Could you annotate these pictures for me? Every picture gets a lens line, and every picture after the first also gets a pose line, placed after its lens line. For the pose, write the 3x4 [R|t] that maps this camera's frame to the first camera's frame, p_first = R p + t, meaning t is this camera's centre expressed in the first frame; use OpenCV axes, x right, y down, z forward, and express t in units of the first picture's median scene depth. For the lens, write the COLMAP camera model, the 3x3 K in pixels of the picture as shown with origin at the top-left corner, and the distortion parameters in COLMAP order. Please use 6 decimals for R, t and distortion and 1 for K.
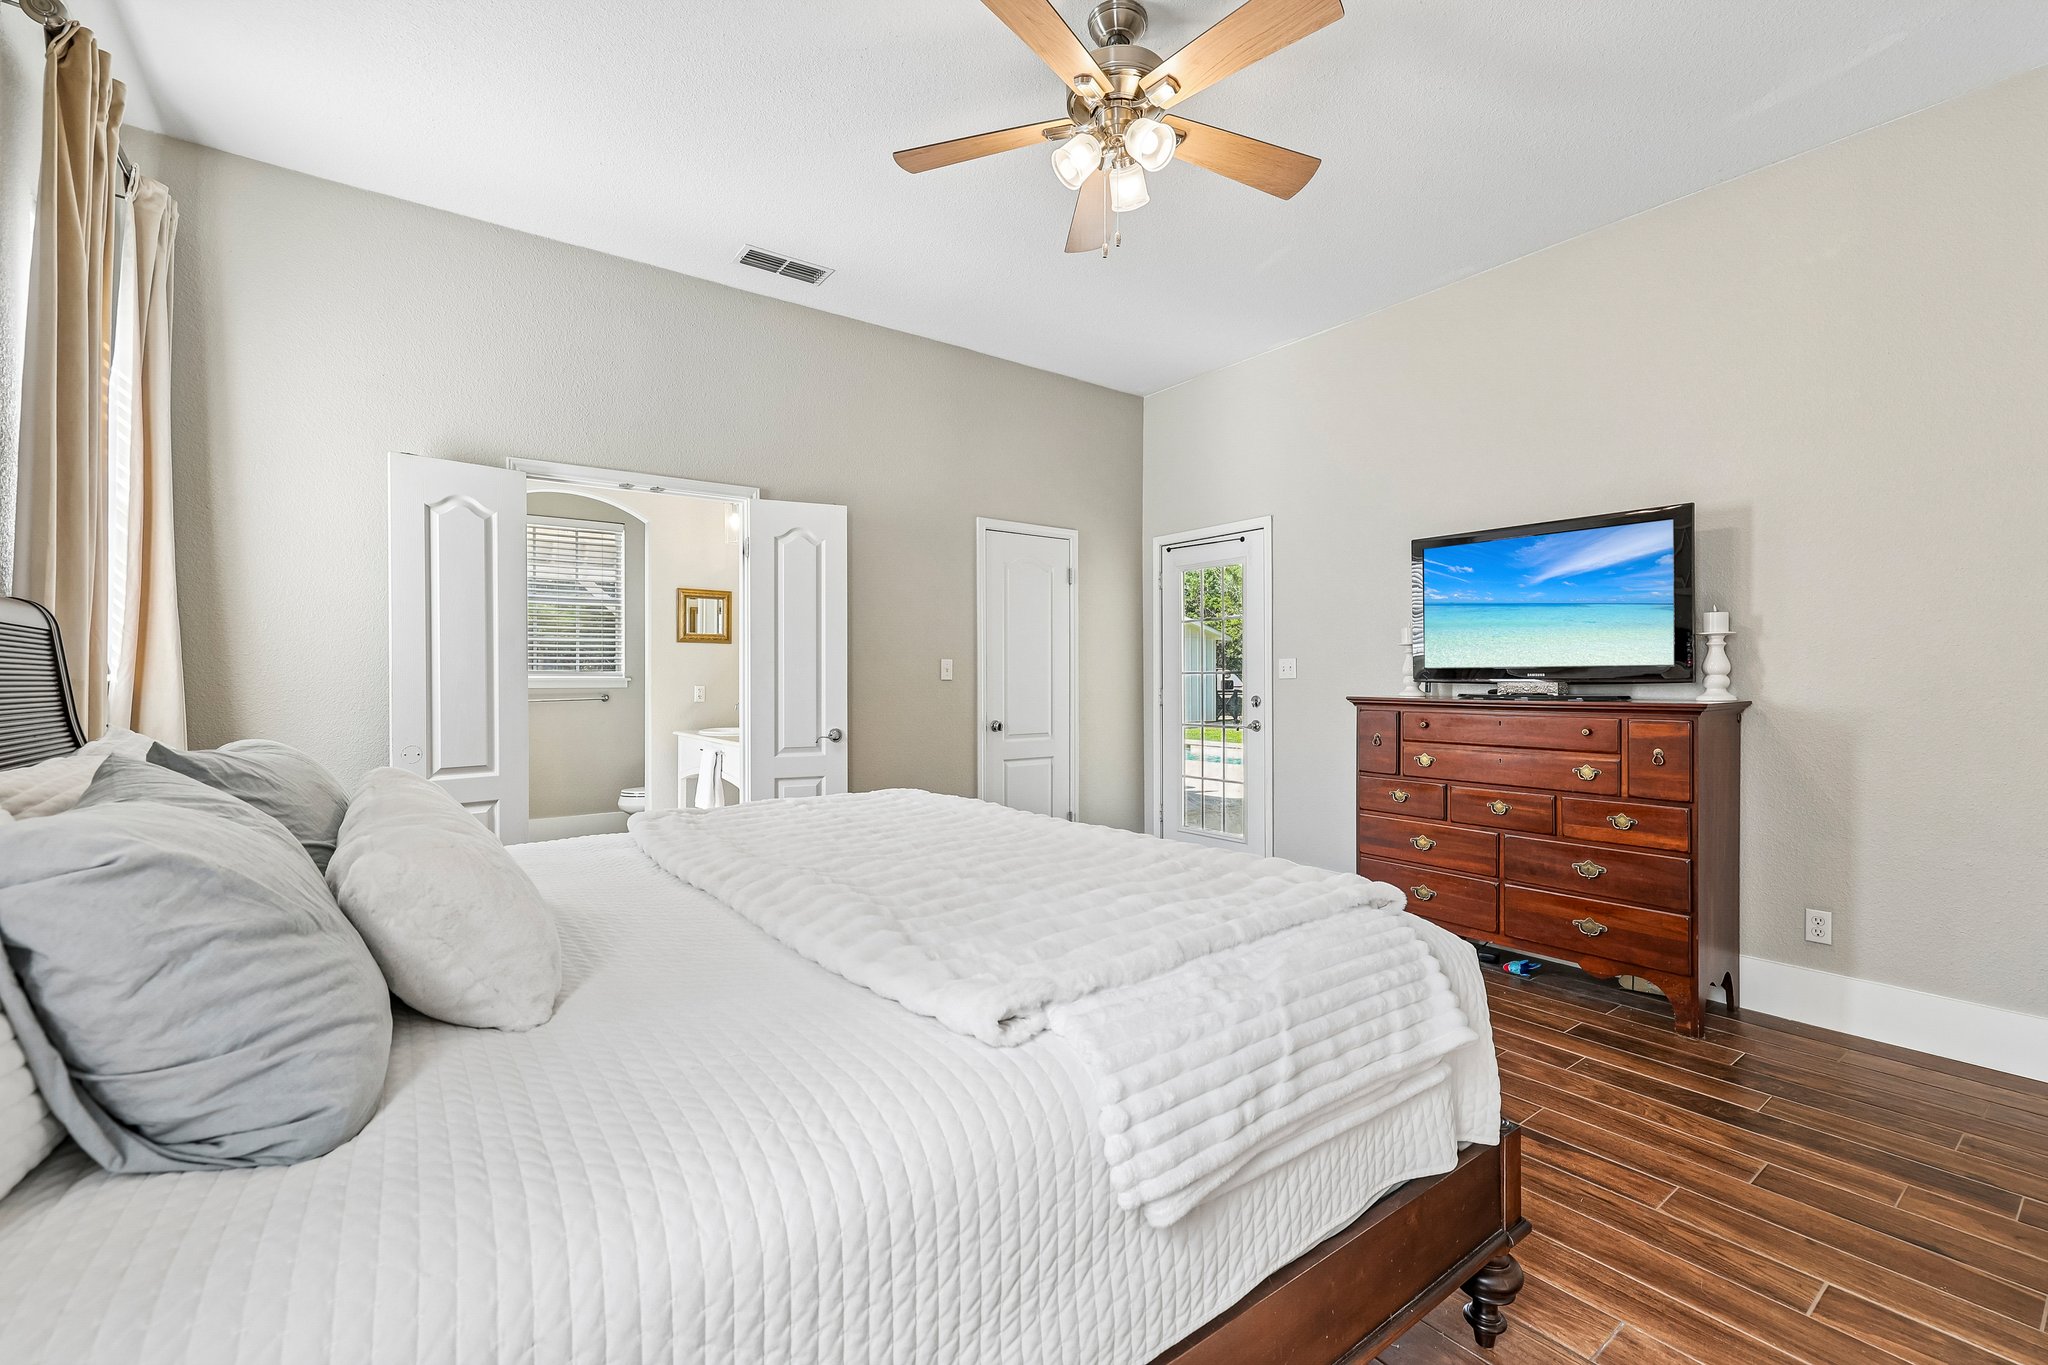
lens RADIAL K [[862.3, 0, 1029.0], [0, 862.3, 678.7], [0, 0, 1]] dist [0.000233, 0.000816]
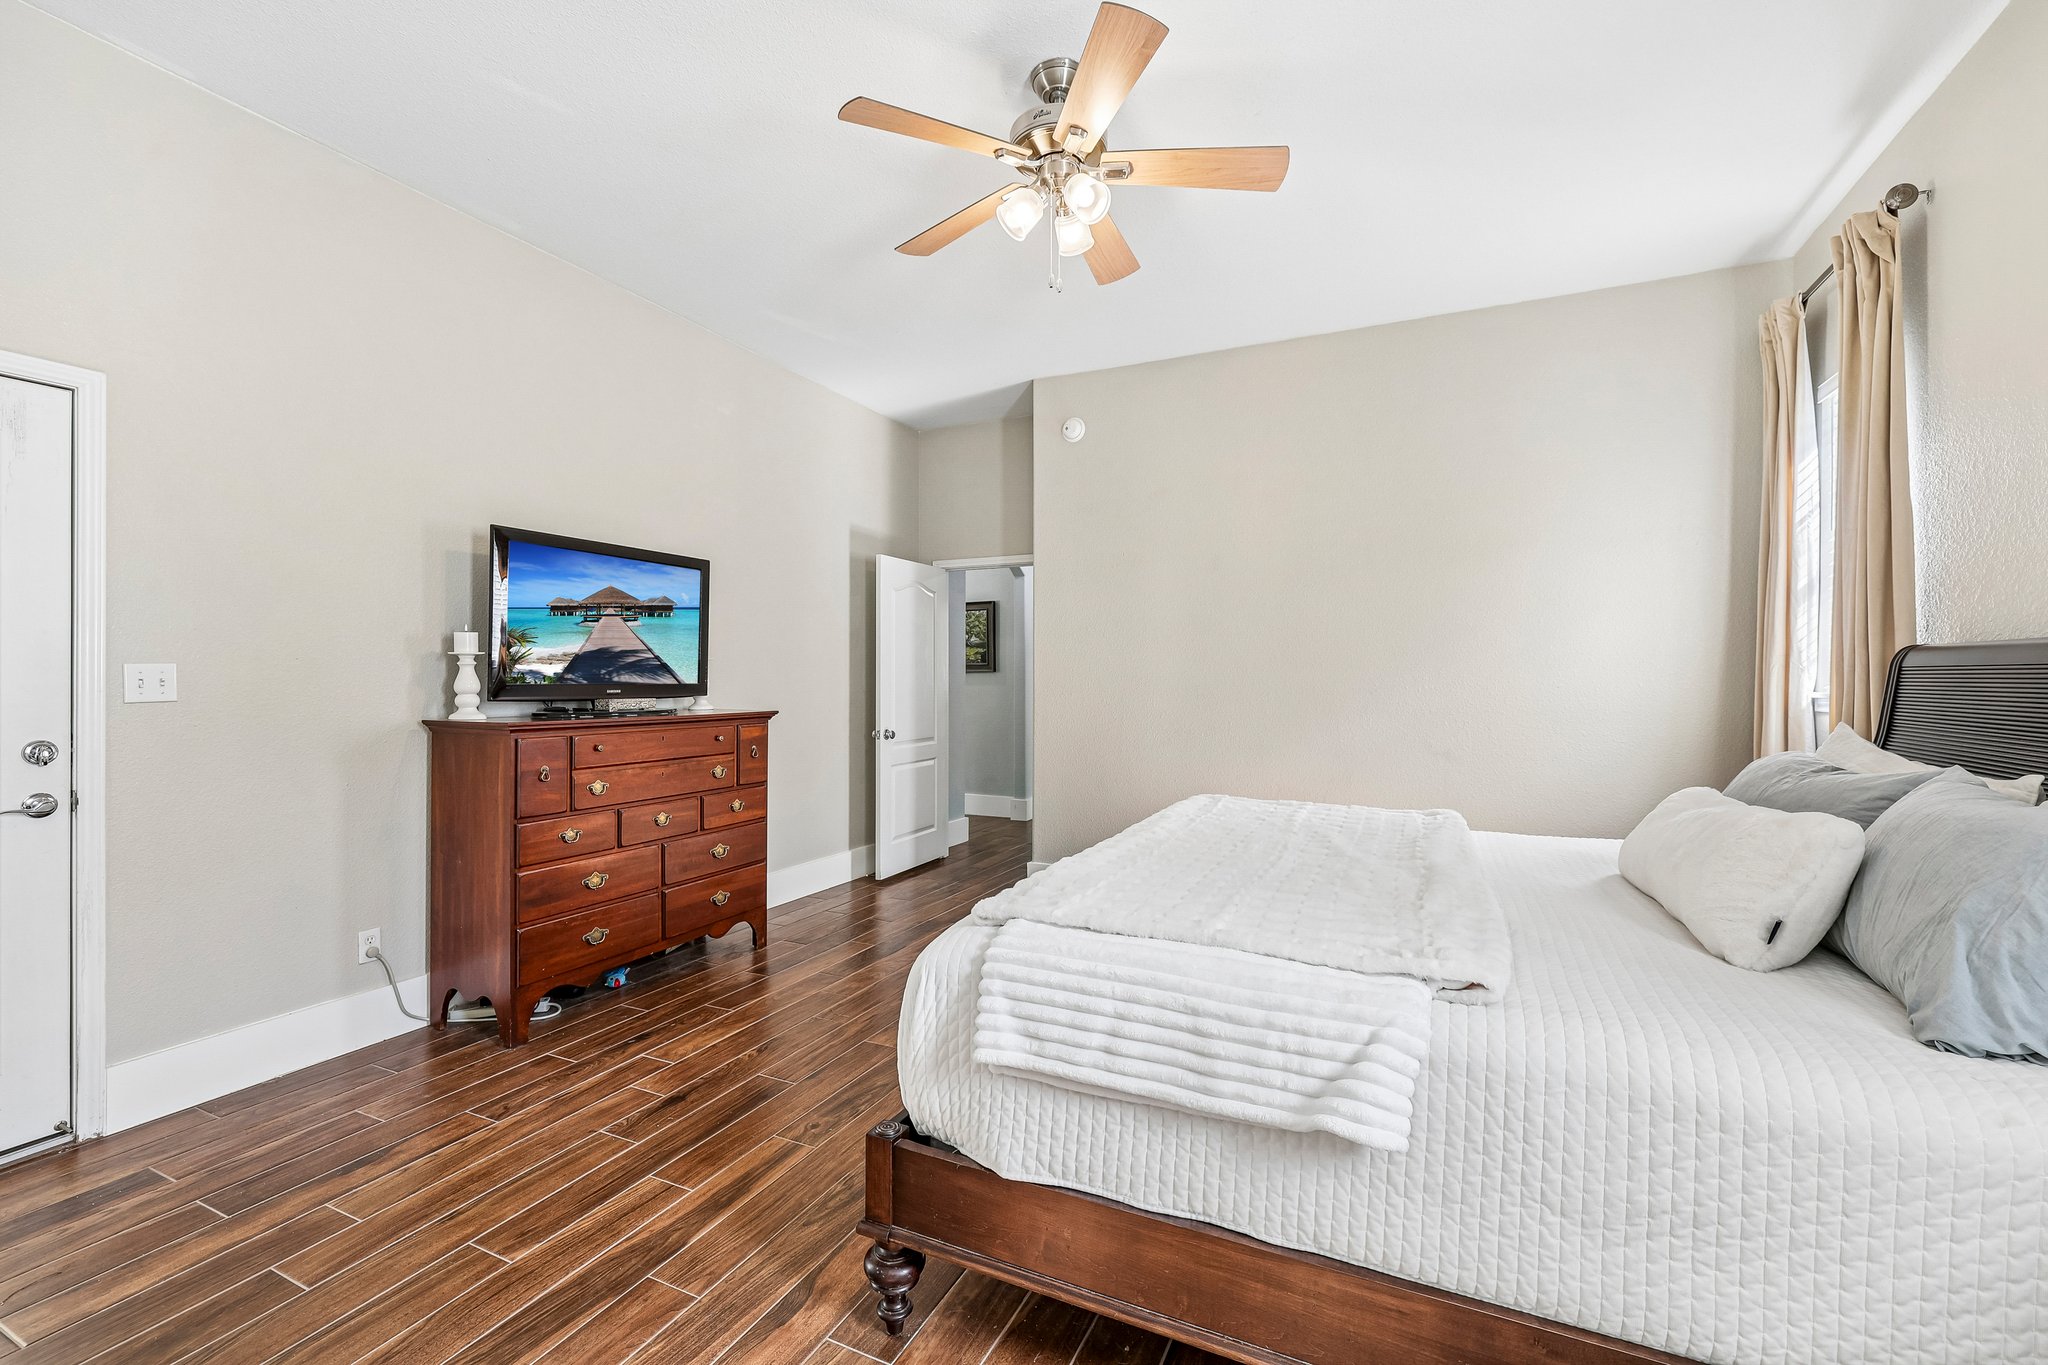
lens RADIAL K [[862.3, 0, 1029.0], [0, 862.3, 678.7], [0, 0, 1]] dist [0.000233, 0.000816]
pose [[-0.473470, 0.003688, 0.880802, -0.547385], [0.000564, 0.999992, -0.003884, -0.015431], [-0.880810, -0.001342, -0.473468, 1.029713]]
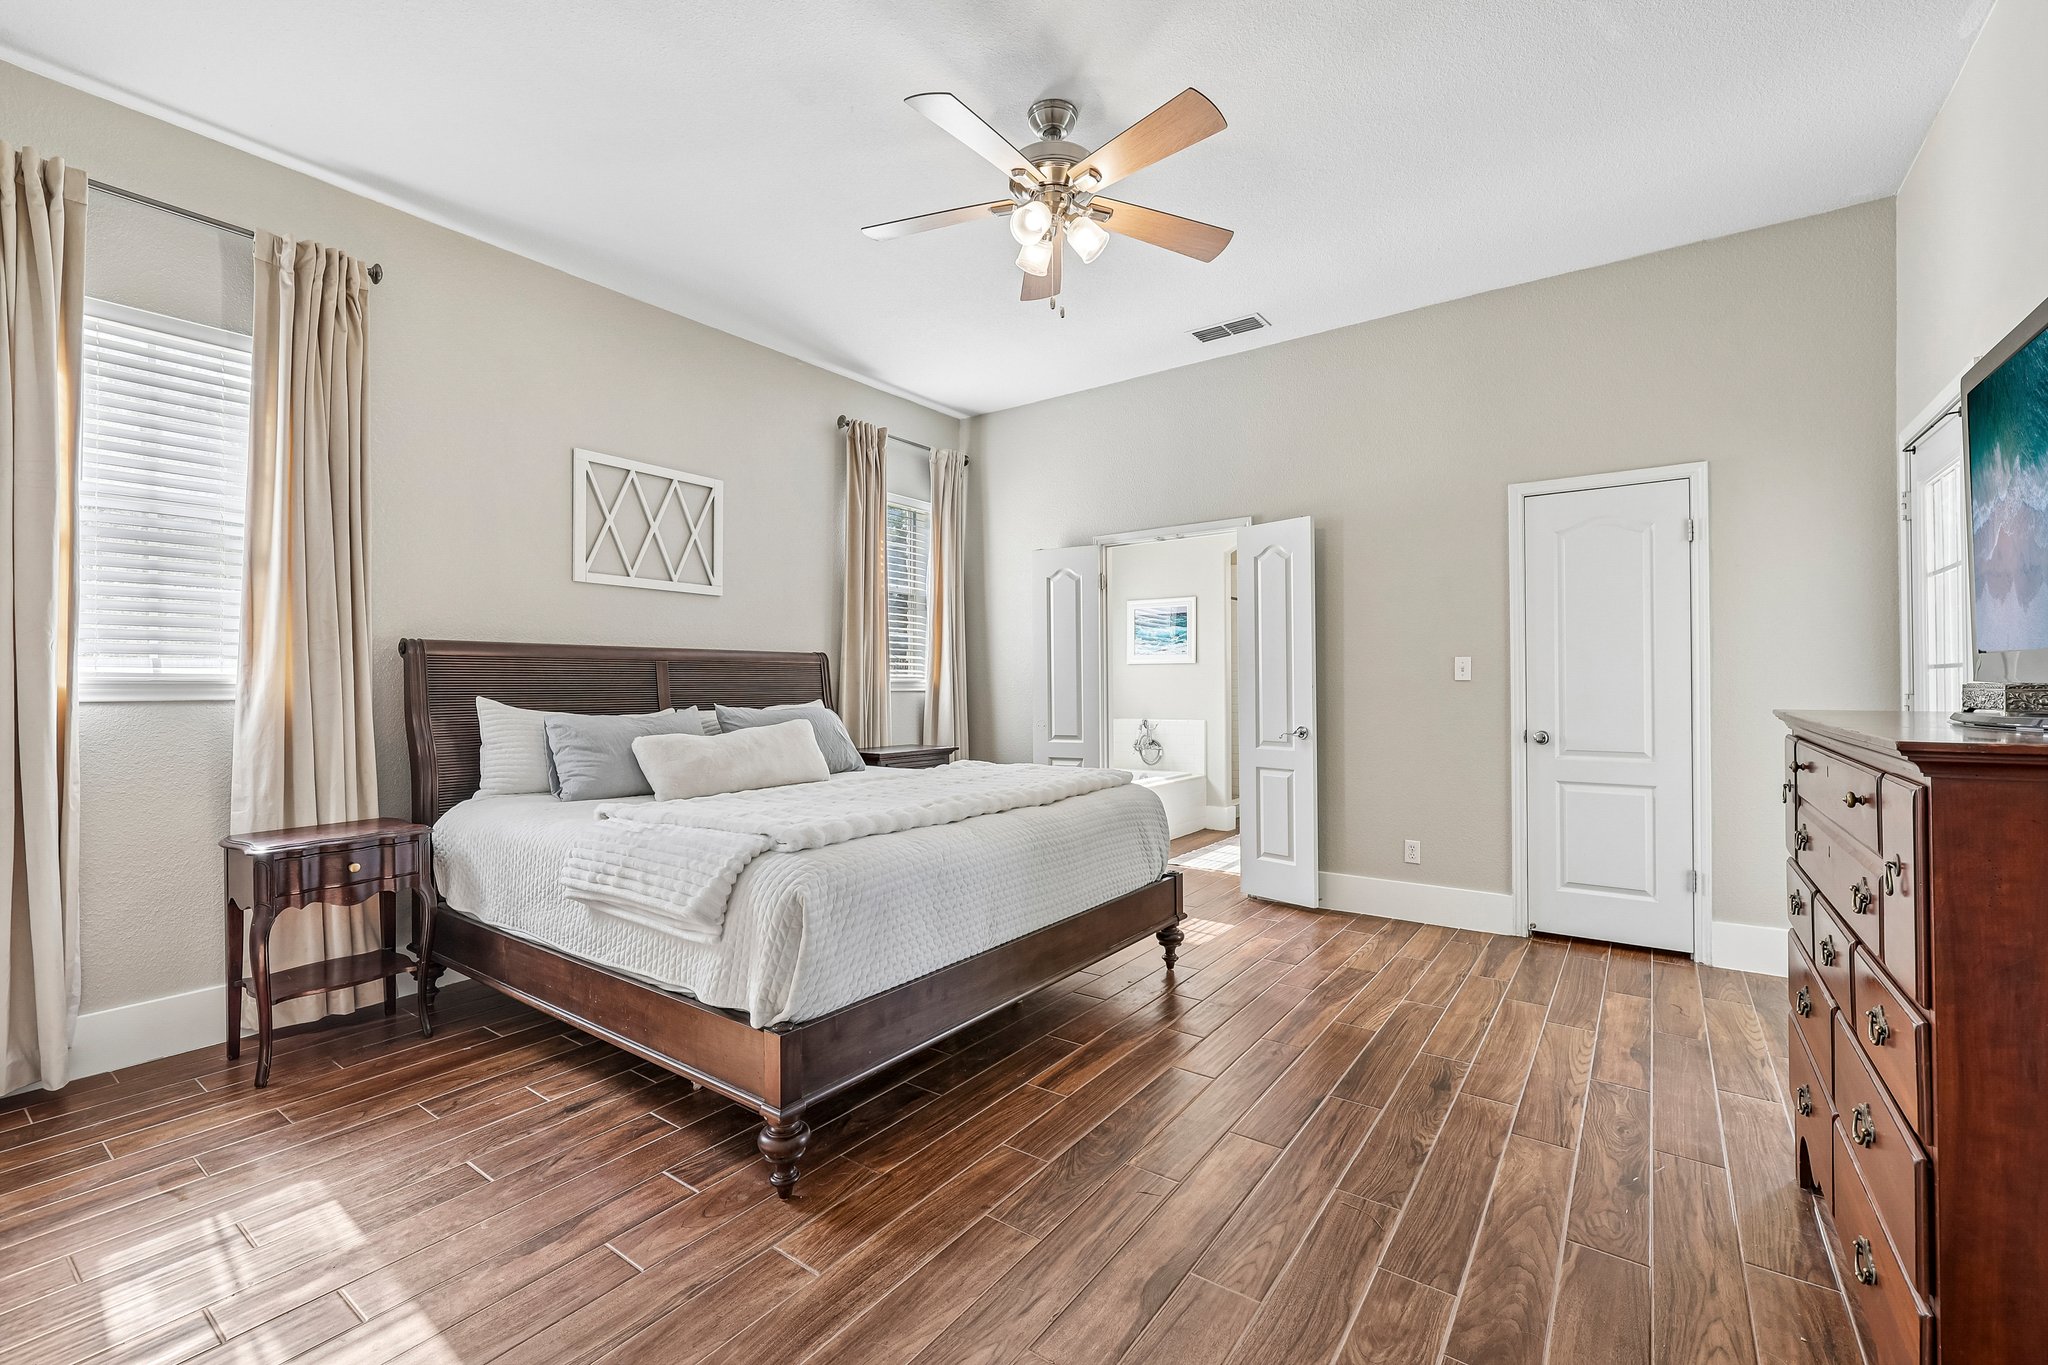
lens RADIAL K [[862.3, 0, 1029.0], [0, 862.3, 678.7], [0, 0, 1]] dist [0.000233, 0.000816]
pose [[0.300475, -0.004418, -0.953779, 0.804896], [0.004127, 0.999986, -0.003332, 0.000561], [0.953781, -0.002936, 0.300489, 0.414309]]
